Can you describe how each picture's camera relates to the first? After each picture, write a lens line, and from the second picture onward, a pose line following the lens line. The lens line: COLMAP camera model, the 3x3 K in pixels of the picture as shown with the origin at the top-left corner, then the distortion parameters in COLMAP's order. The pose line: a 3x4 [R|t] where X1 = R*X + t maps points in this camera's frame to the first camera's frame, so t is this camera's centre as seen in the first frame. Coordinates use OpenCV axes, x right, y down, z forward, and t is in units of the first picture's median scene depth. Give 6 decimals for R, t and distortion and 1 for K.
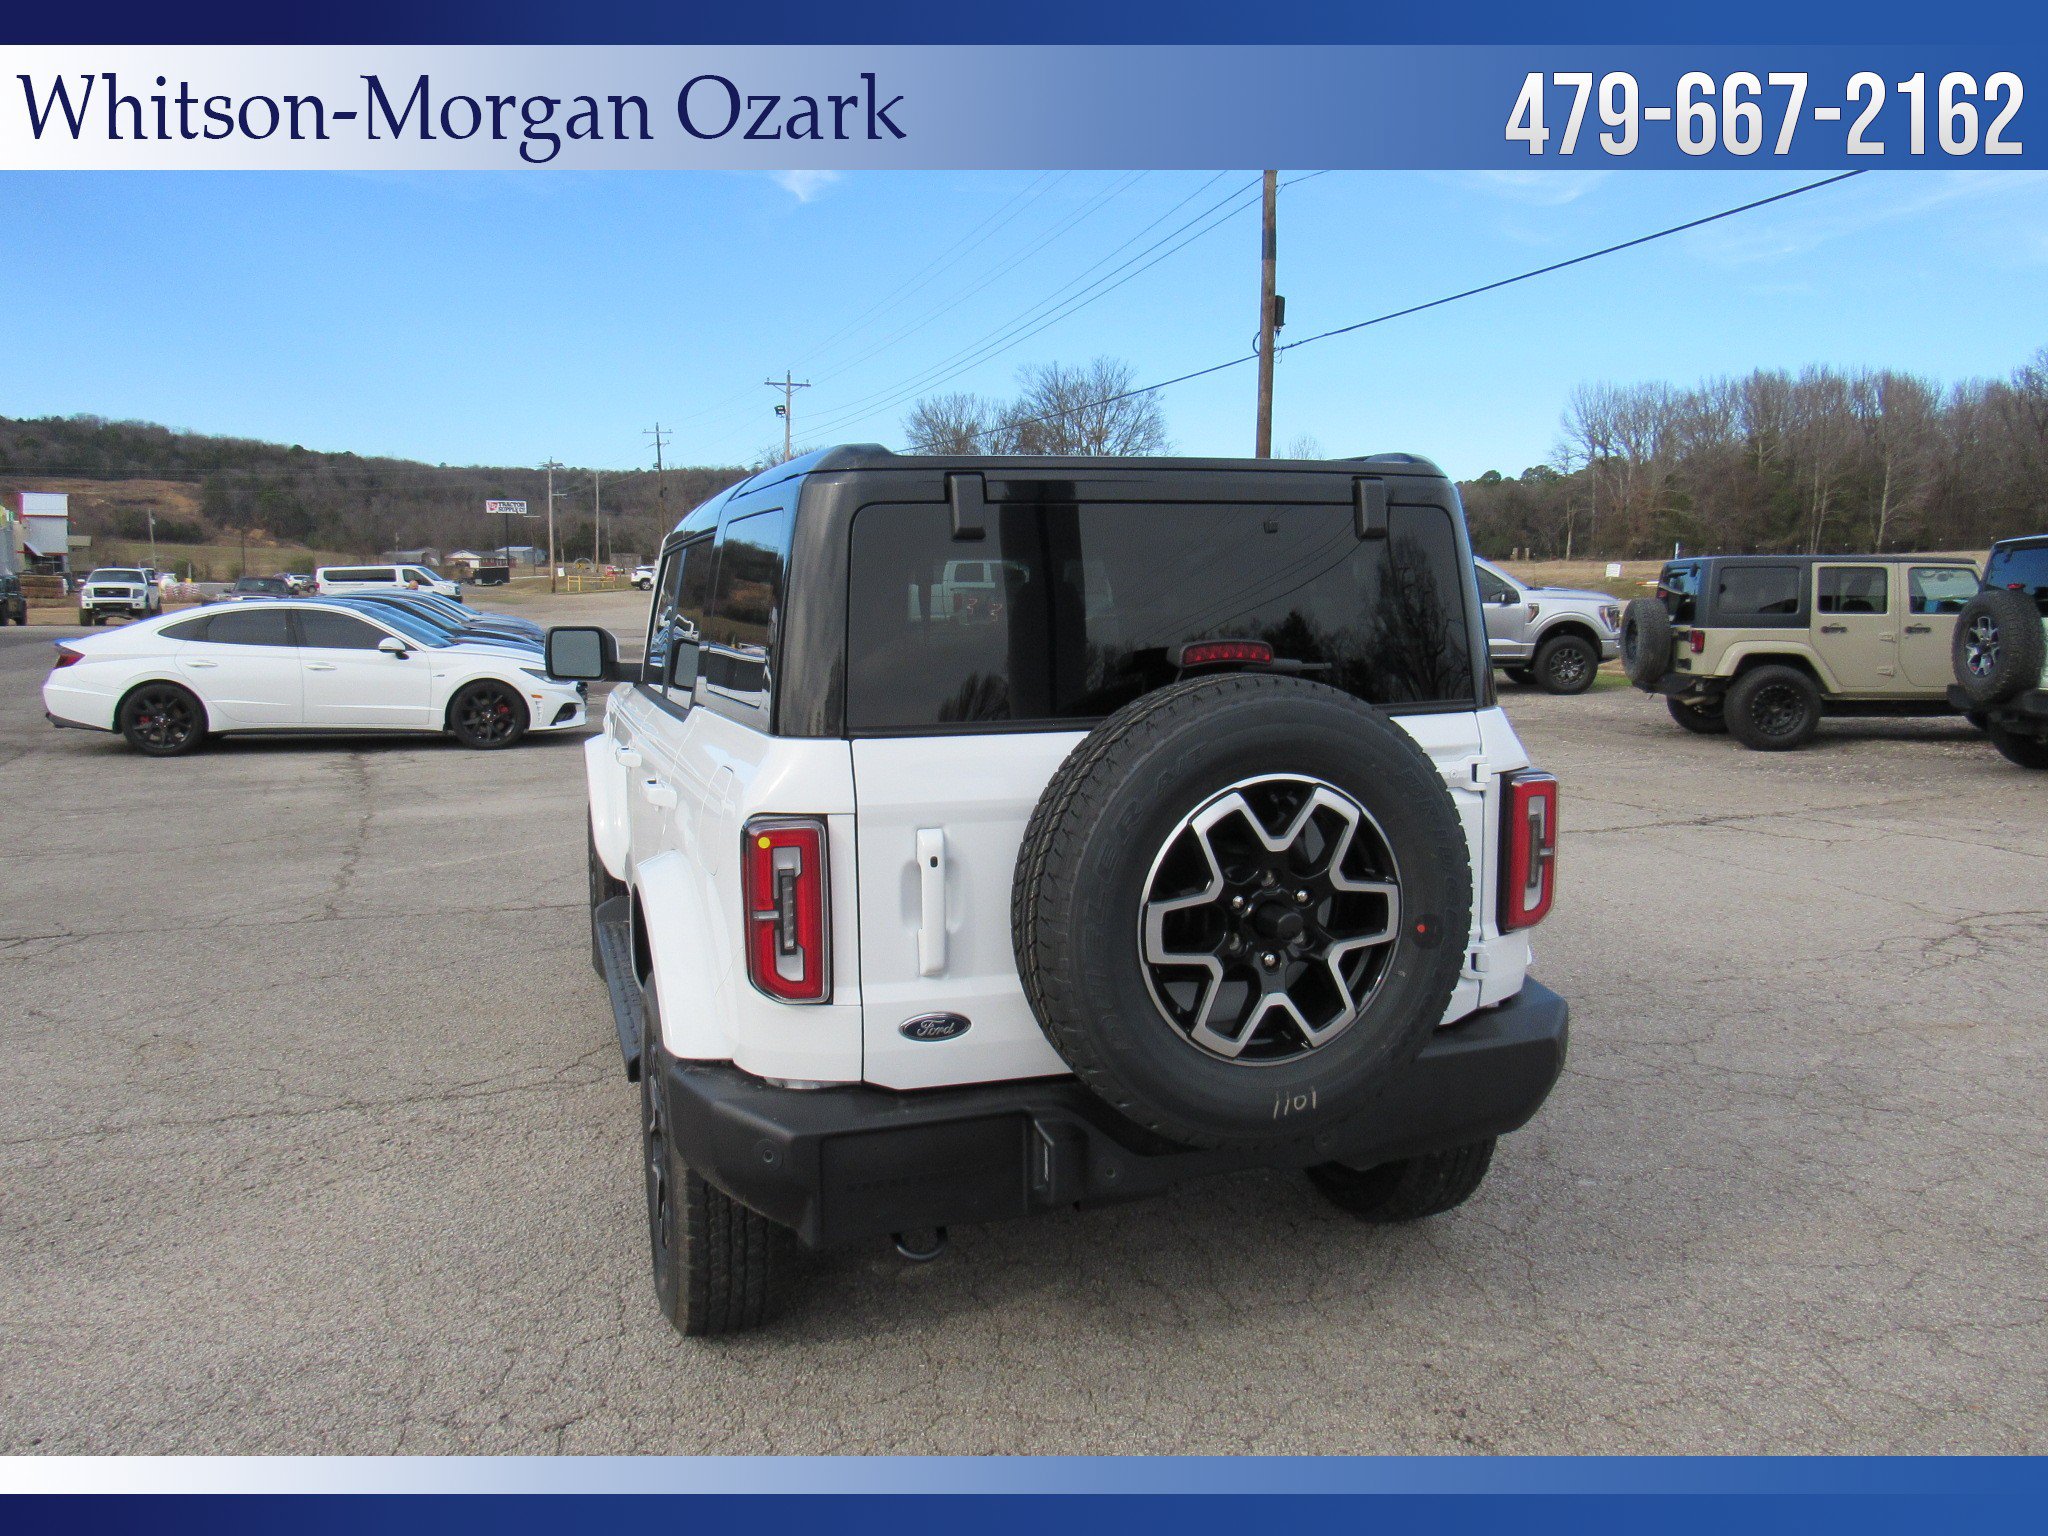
lens RADIAL K [[1463.6, 0, 999.2], [0, 1463.6, 773.1], [0, 0, 1]] dist [-0.020584, 0.006208]
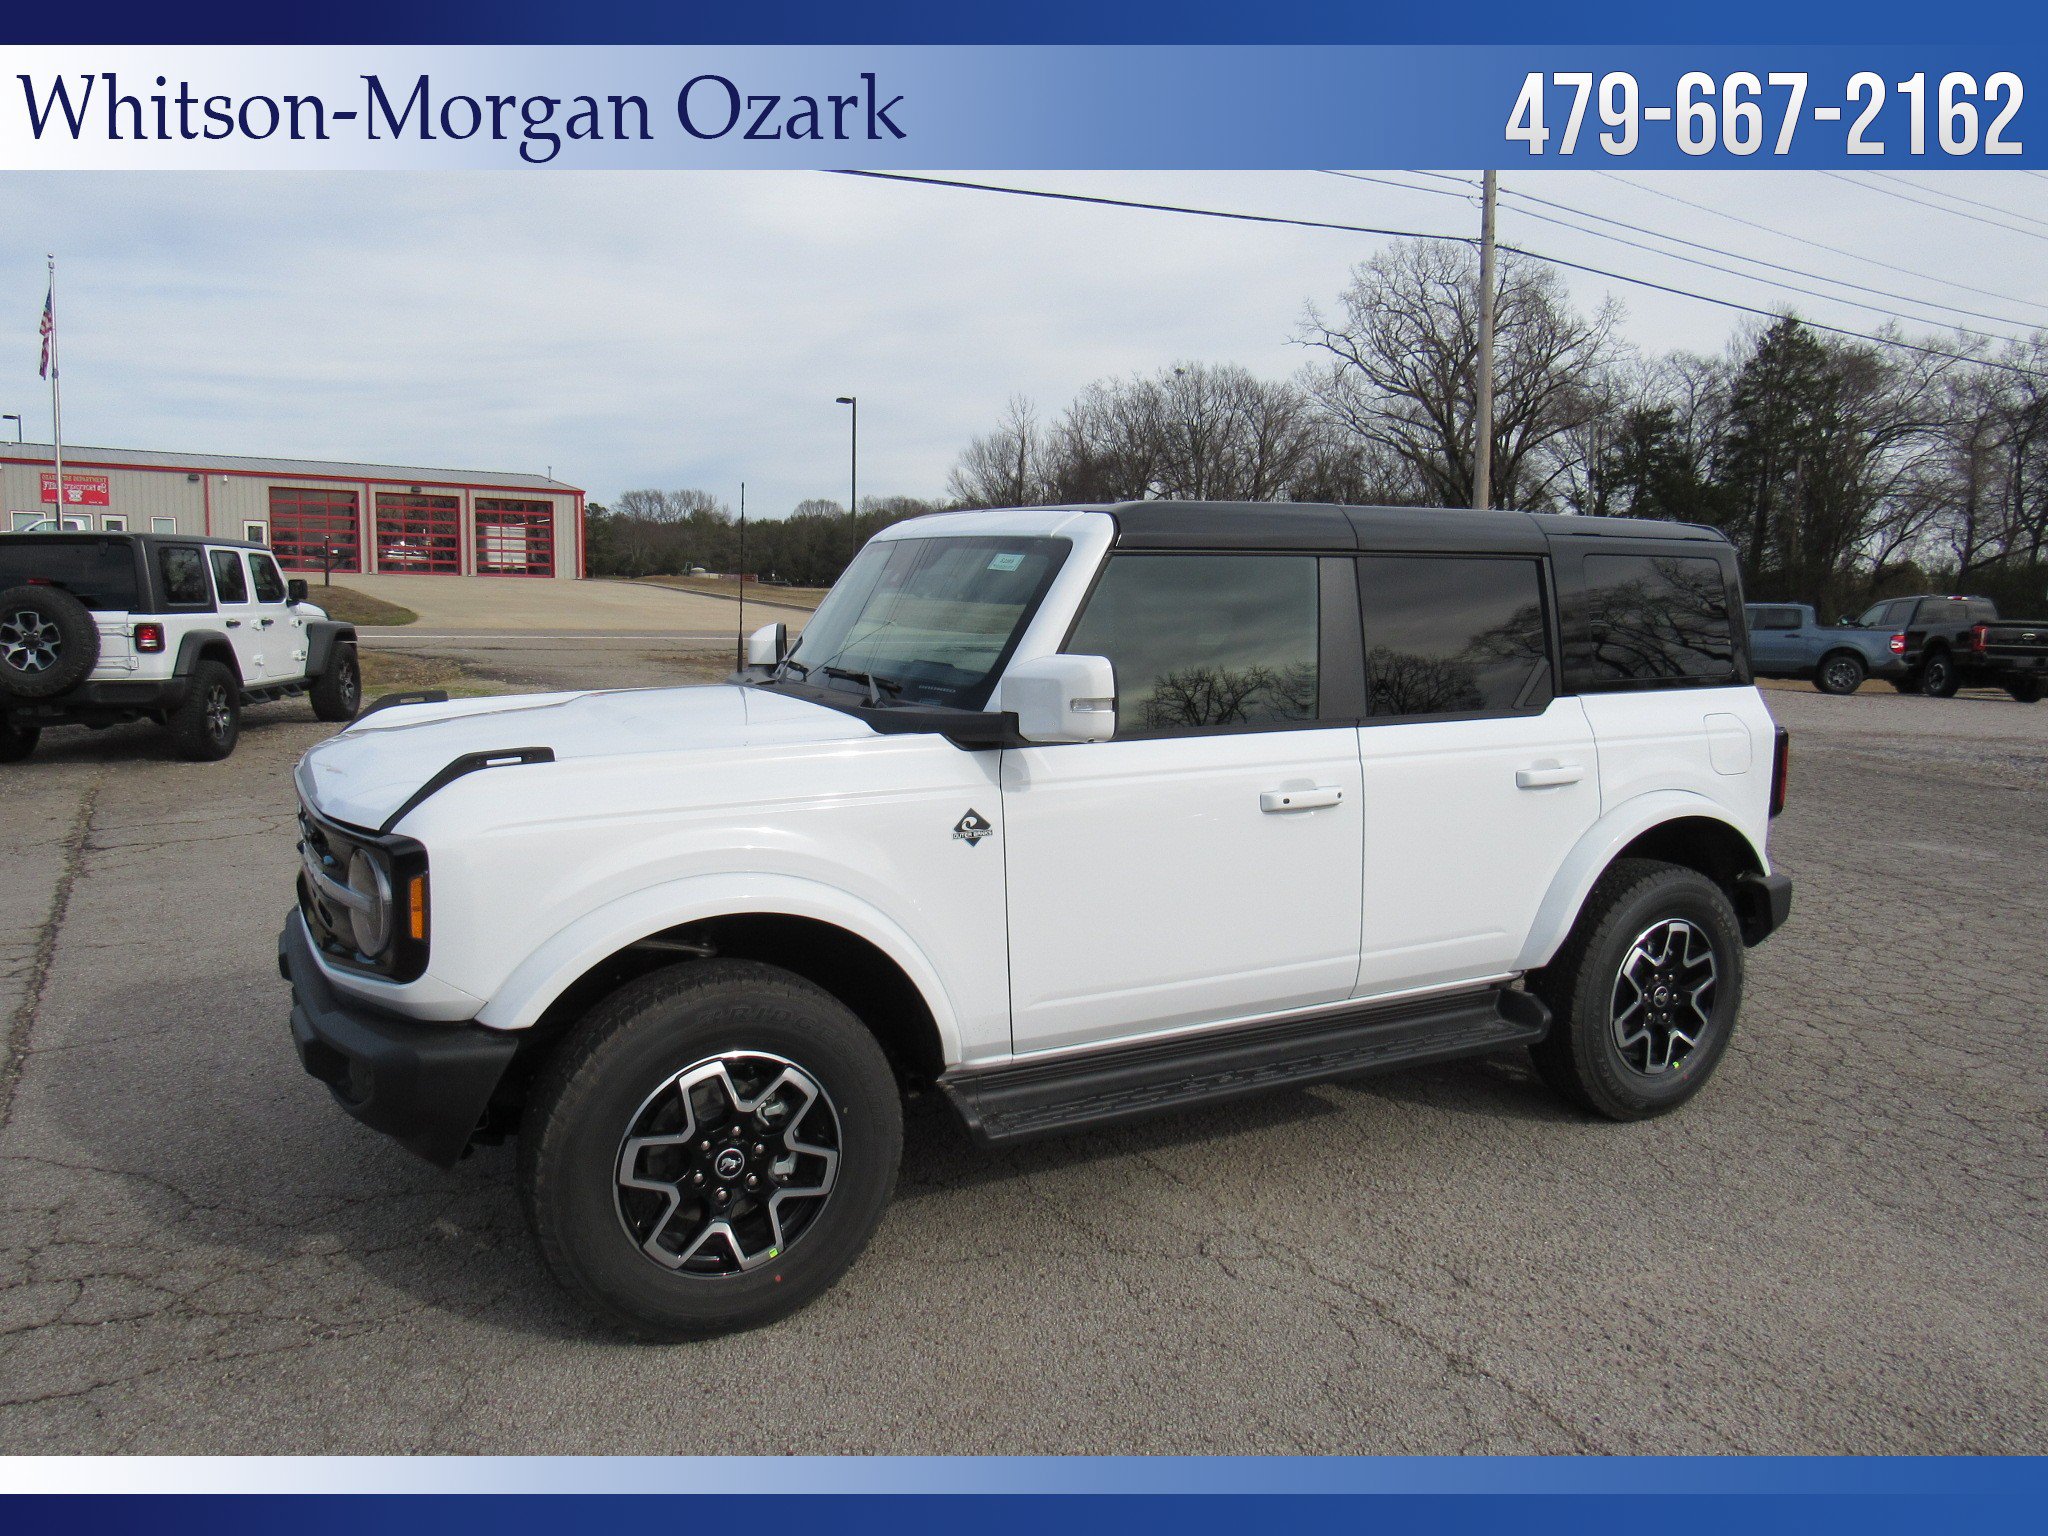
lens RADIAL K [[1463.6, 0, 1008.5], [0, 1463.6, 776.8], [0, 0, 1]] dist [-0.020584, 0.006208]
pose [[-0.176410, -0.121846, 0.976746, -1.102524], [0.109771, 0.983684, 0.142537, -0.170397], [-0.978177, 0.132363, -0.160156, 1.365220]]
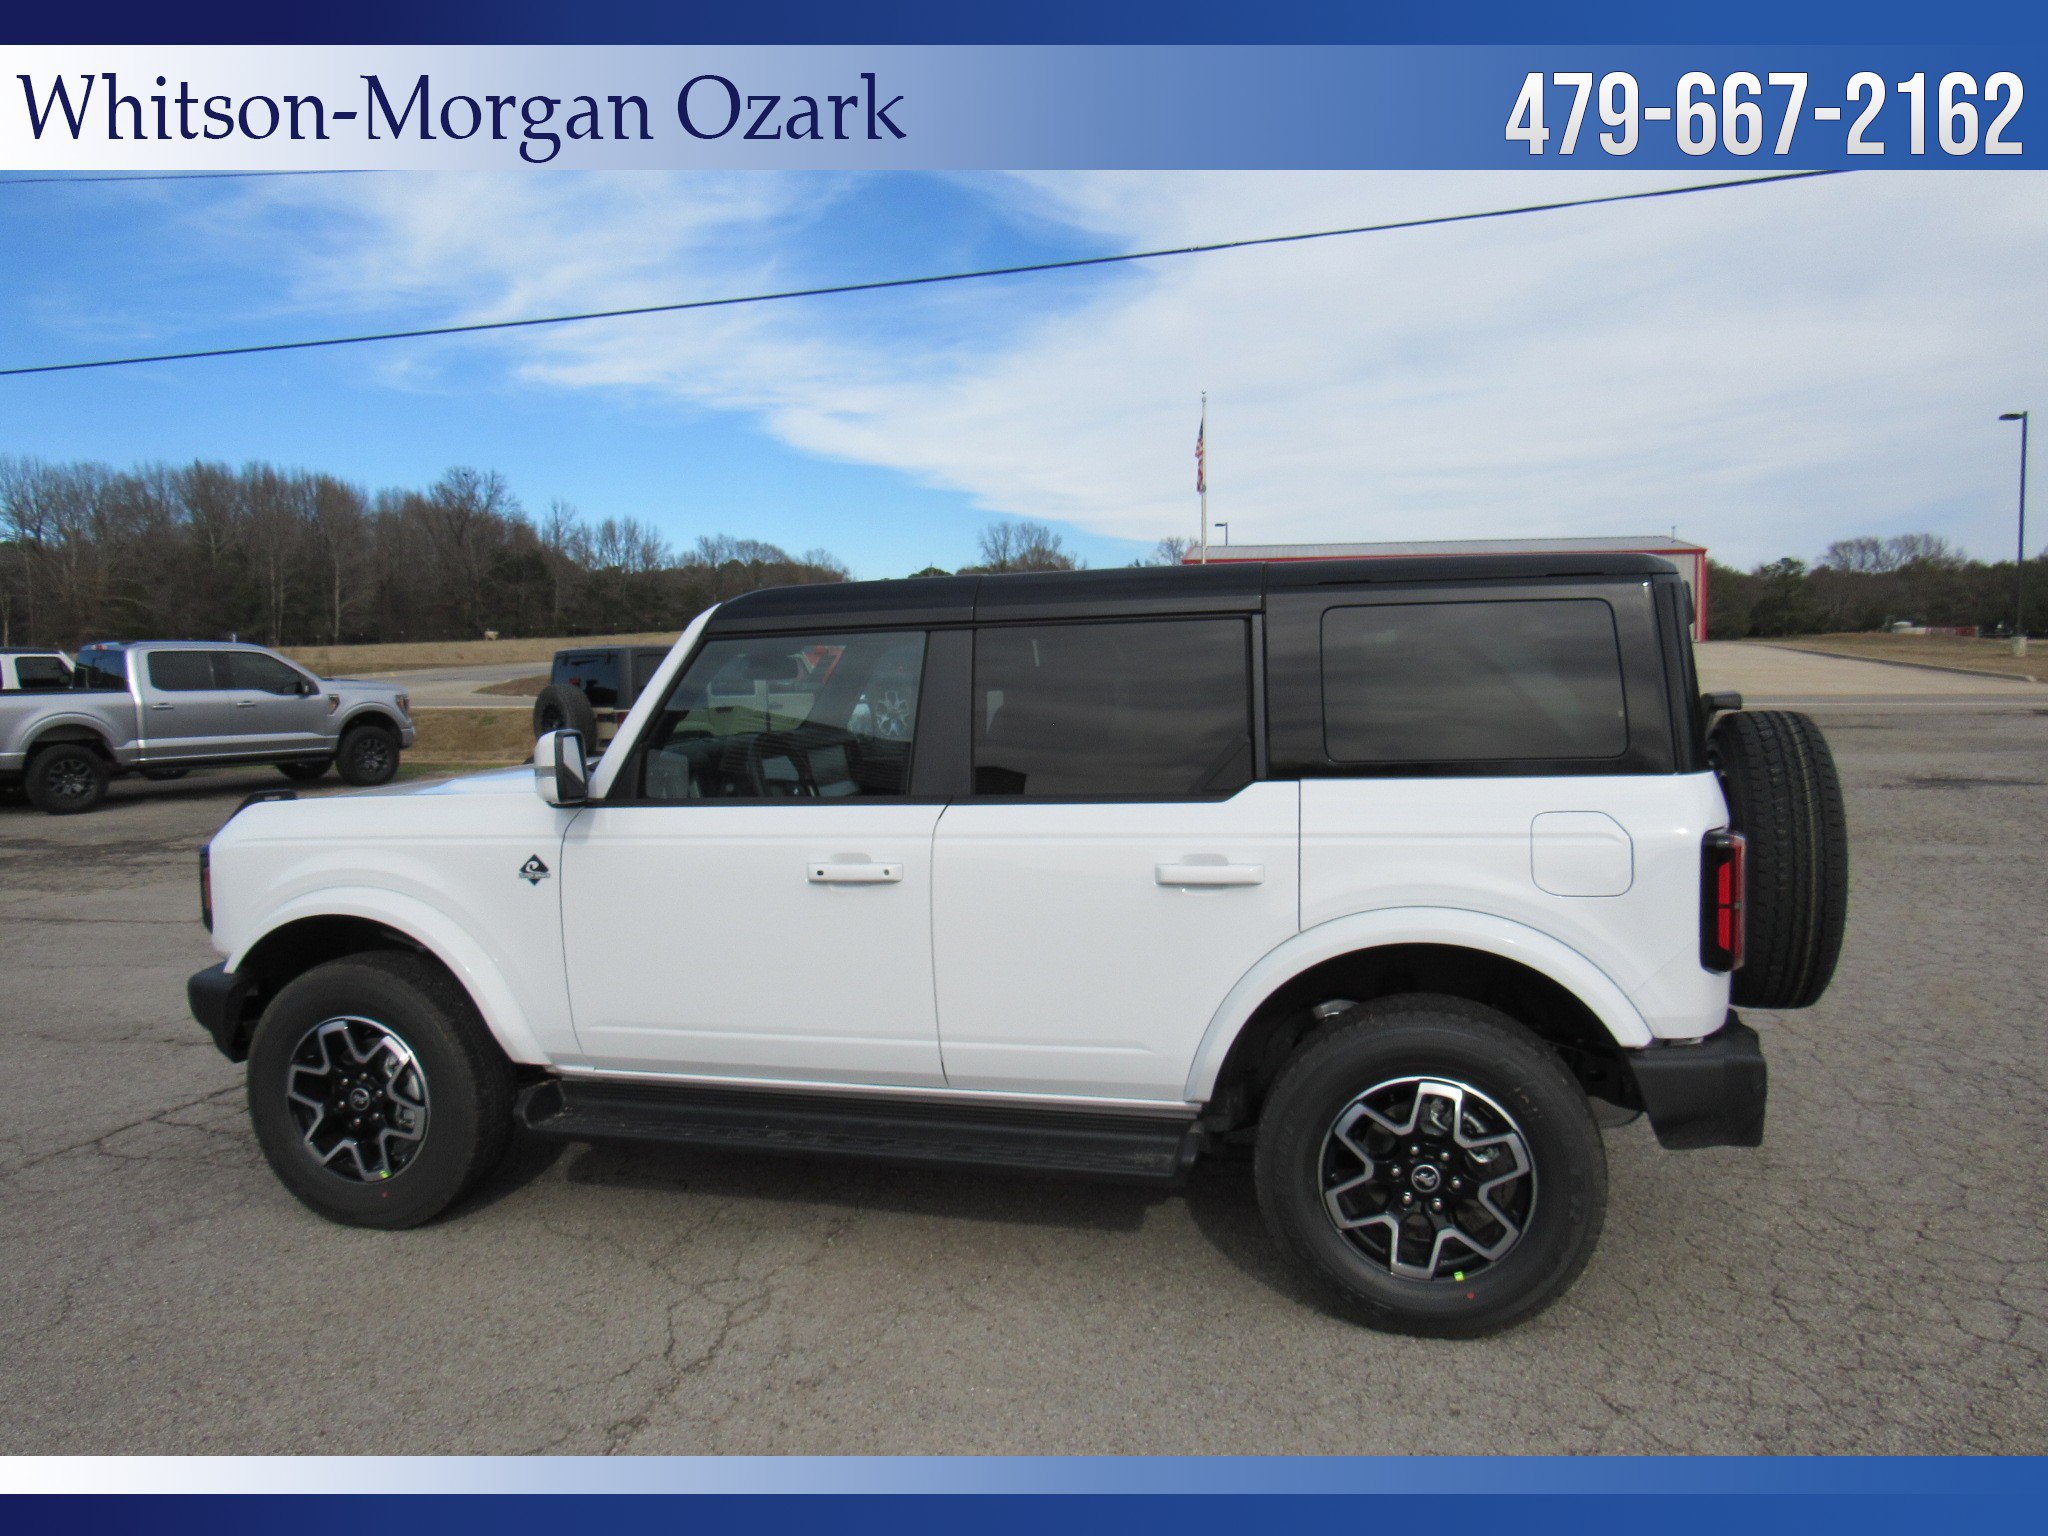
lens RADIAL K [[1463.6, 0, 1012.7], [0, 1463.6, 773.2], [0, 0, 1]] dist [-0.020584, 0.006208]
pose [[0.555810, -0.069888, 0.828366, -0.950805], [0.120906, 0.992660, 0.002625, -0.062029], [-0.822470, 0.098696, 0.560181, 0.464295]]
